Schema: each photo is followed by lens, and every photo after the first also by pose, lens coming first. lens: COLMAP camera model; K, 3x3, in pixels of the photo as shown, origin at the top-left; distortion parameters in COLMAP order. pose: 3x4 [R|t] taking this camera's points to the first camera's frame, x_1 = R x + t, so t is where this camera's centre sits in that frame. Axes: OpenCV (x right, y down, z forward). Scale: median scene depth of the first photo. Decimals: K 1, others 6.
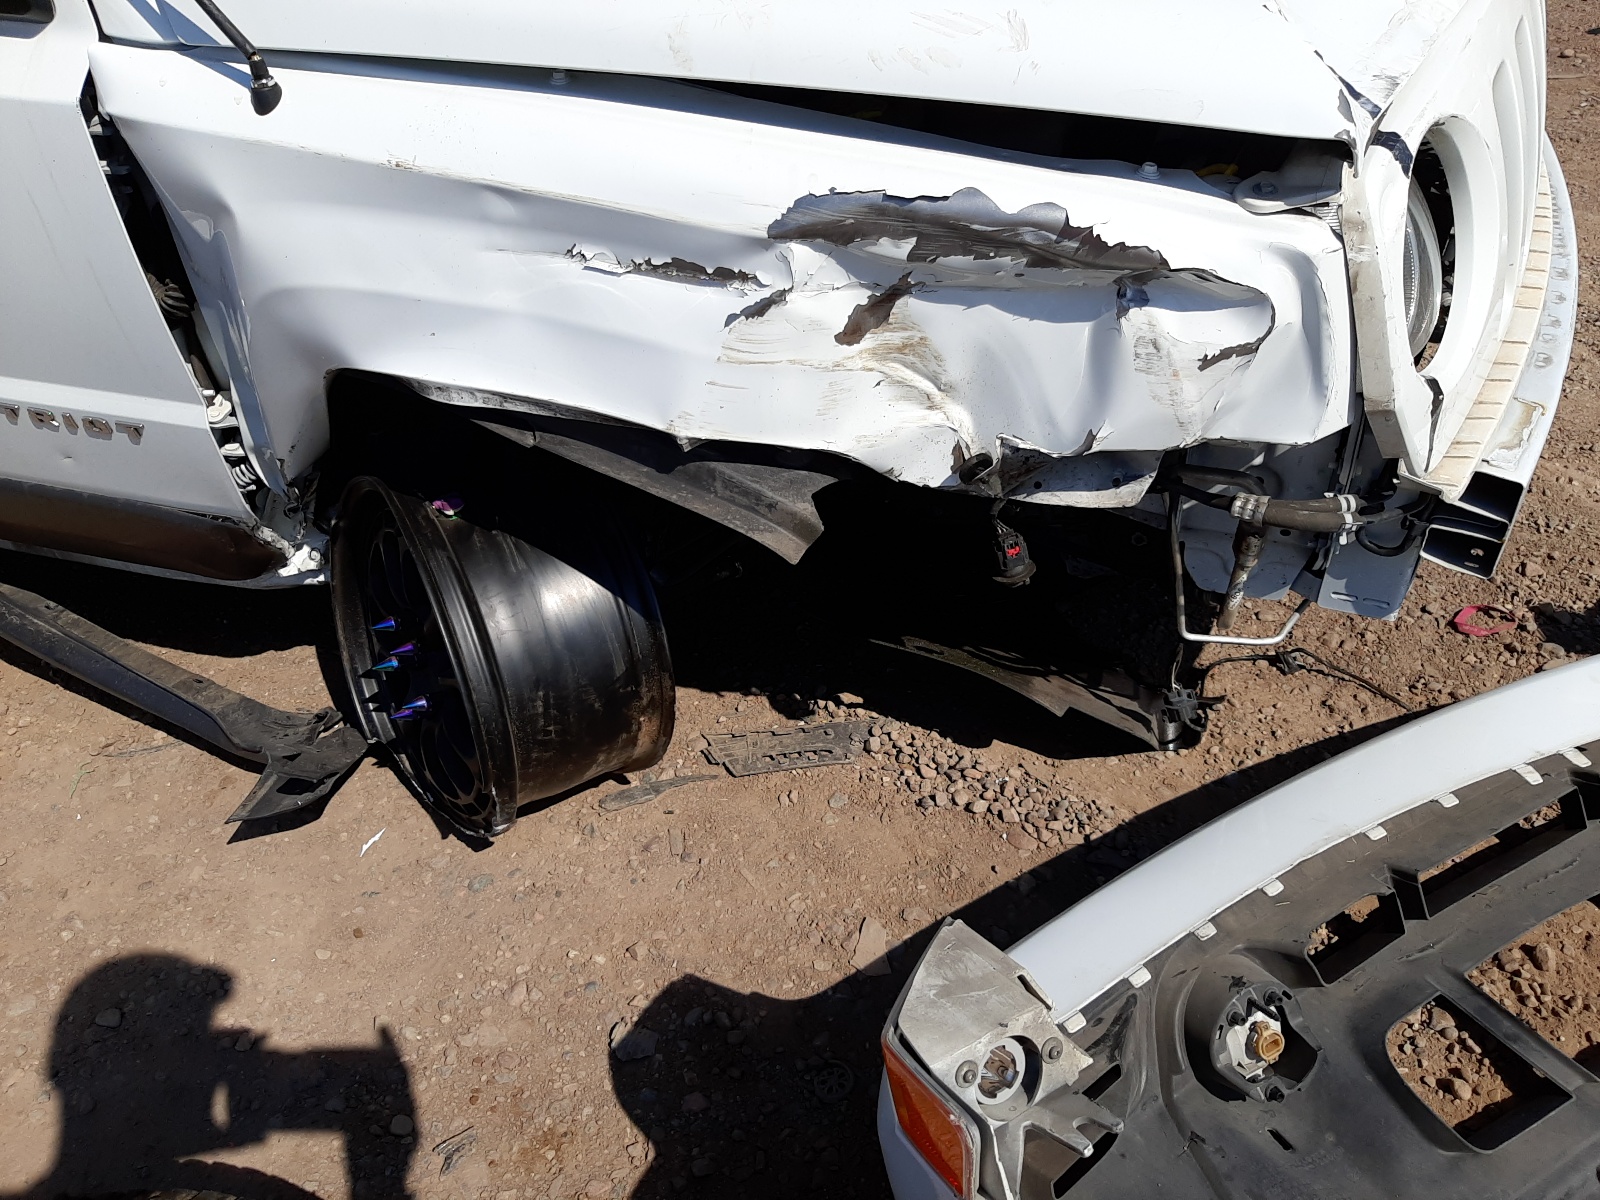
lens RADIAL K [[1177.5, 0, 811.0], [0, 1177.5, 597.1], [0, 0, 1]] dist [-0.019014, -0.016657]
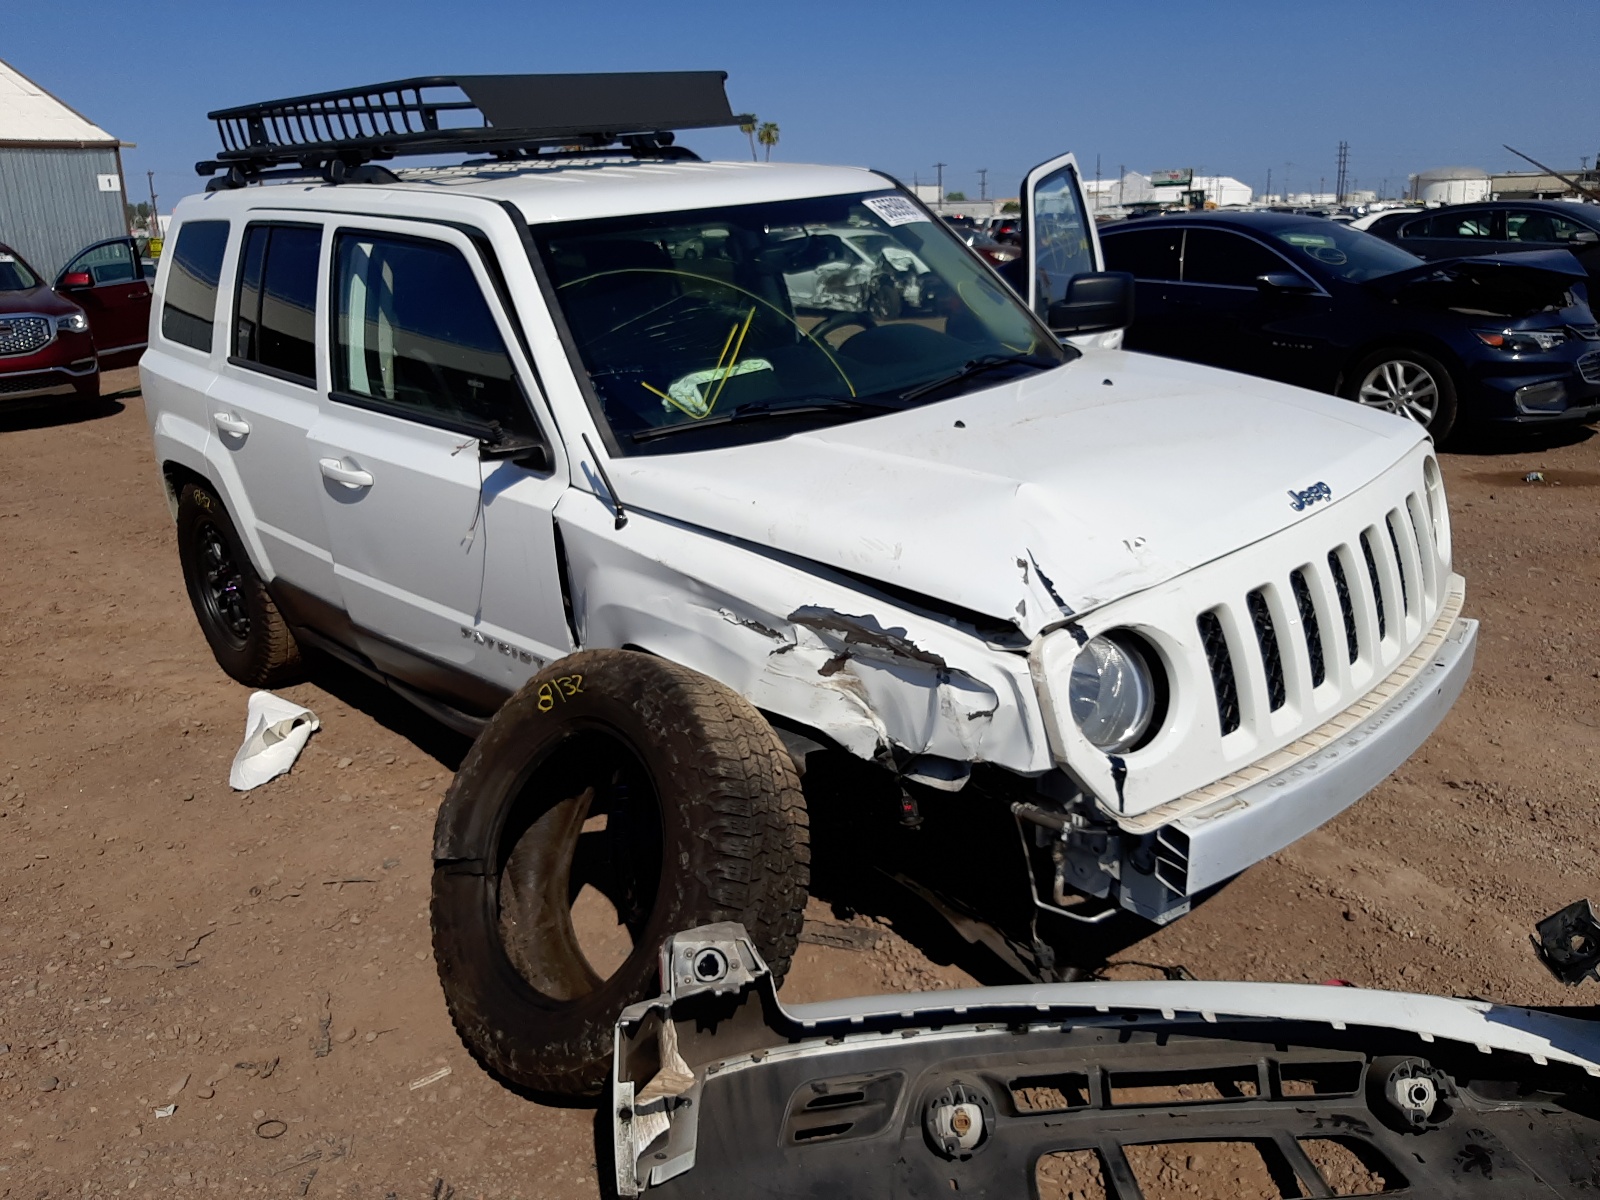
lens RADIAL K [[1177.5, 0, 795.6], [0, 1177.5, 600.5], [0, 0, 1]] dist [-0.019014, -0.016657]
pose [[0.908537, 0.174777, -0.379491, 0.753081], [-0.280616, 0.928201, -0.244332, 0.183340], [0.309540, 0.328476, 0.892350, -0.913892]]
